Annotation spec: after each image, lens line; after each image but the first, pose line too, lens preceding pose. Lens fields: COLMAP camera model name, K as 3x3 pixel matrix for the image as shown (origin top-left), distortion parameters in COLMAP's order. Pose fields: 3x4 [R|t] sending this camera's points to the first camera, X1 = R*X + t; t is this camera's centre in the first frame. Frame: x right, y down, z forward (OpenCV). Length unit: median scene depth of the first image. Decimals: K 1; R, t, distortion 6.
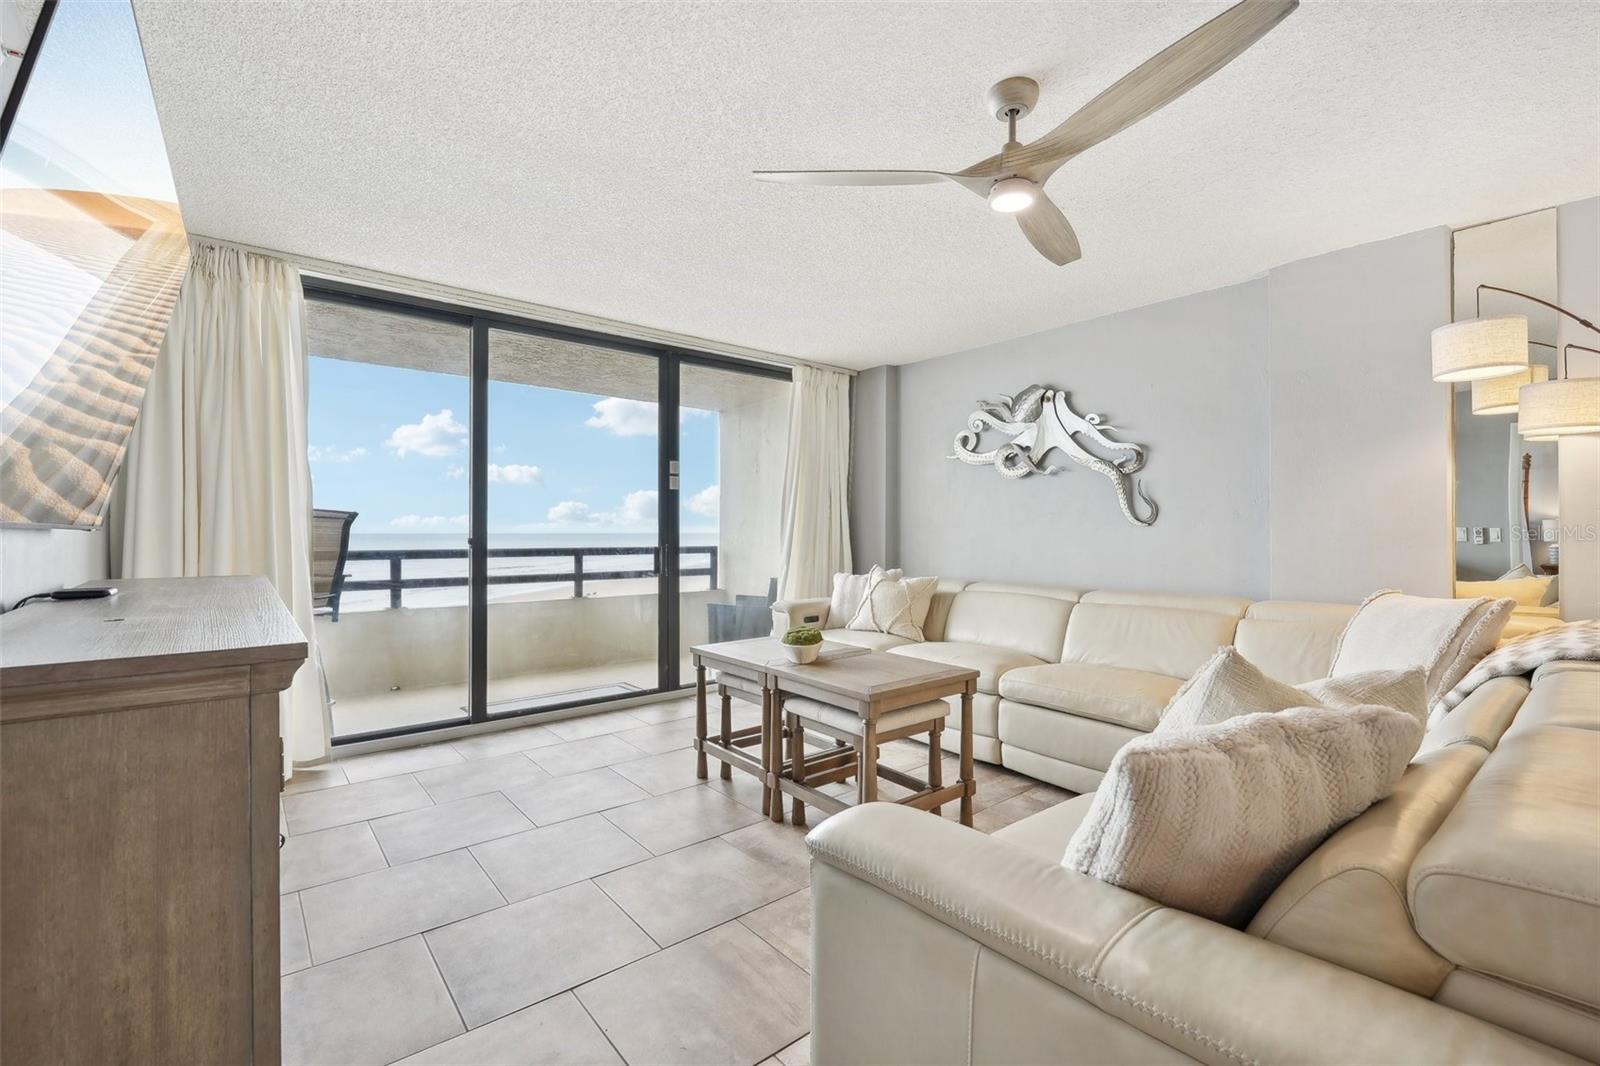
lens RADIAL K [[661.0, 0, 789.1], [0, 661.0, 529.4], [0, 0, 1]] dist [-0.004171, -0.000764]
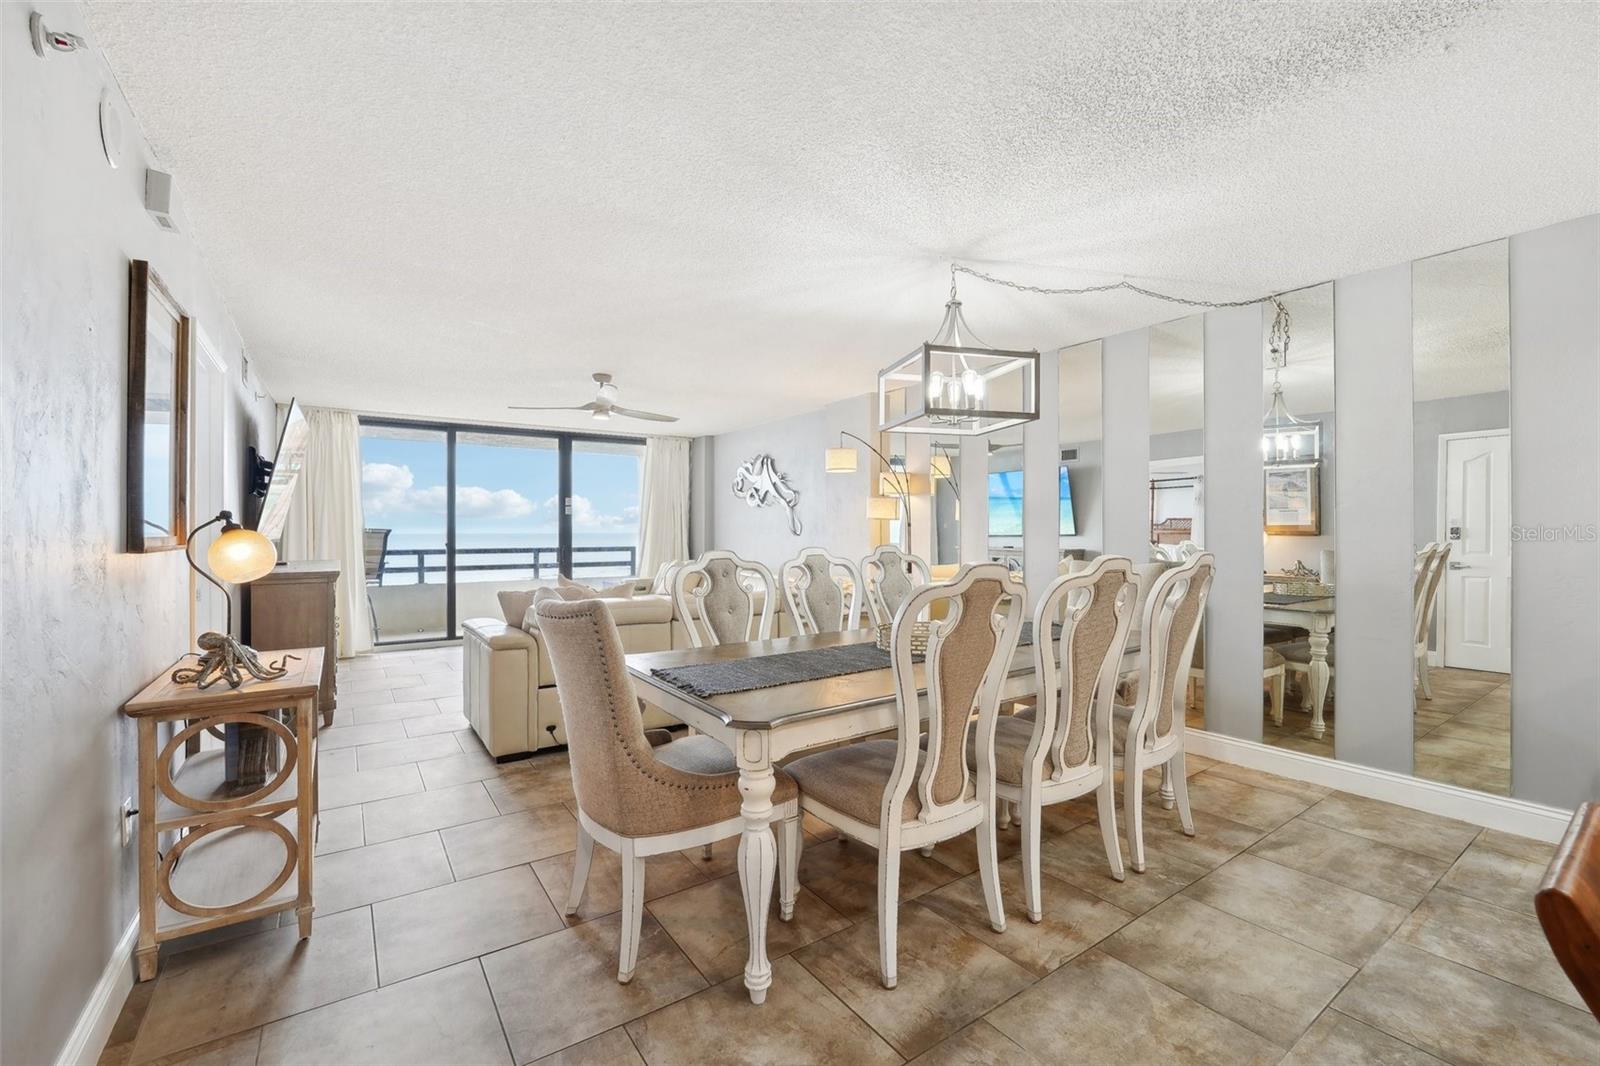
lens RADIAL K [[661.0, 0, 805.3], [0, 661.0, 528.7], [0, 0, 1]] dist [-0.004171, -0.000764]
pose [[0.996395, -0.003564, -0.084764, 0.591661], [0.003826, 0.999988, 0.002921, -0.025584], [0.084752, -0.003235, 0.996397, -0.671518]]
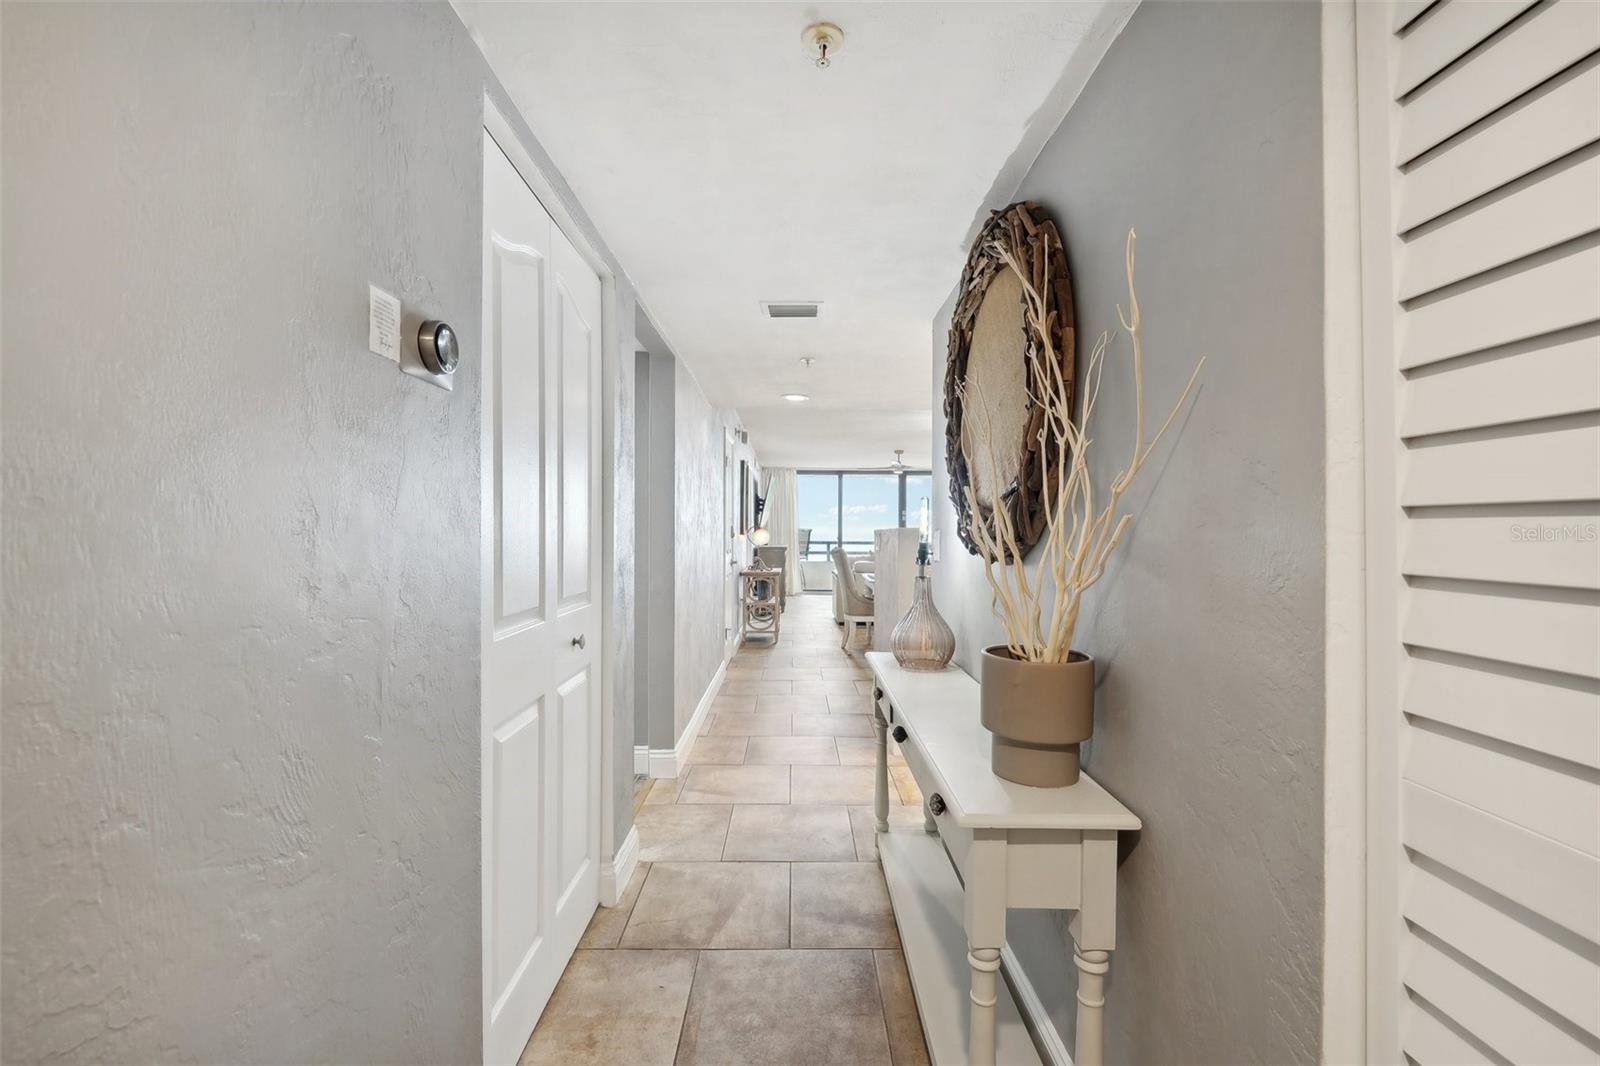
lens RADIAL K [[661.0, 0, 800.4], [0, 661.0, 531.6], [0, 0, 1]] dist [-0.004171, -0.000764]
pose [[0.772698, 0.002783, -0.634767, 1.263998], [-0.001139, 0.999995, 0.002997, -0.023020], [0.634772, -0.001593, 0.772698, -1.442156]]
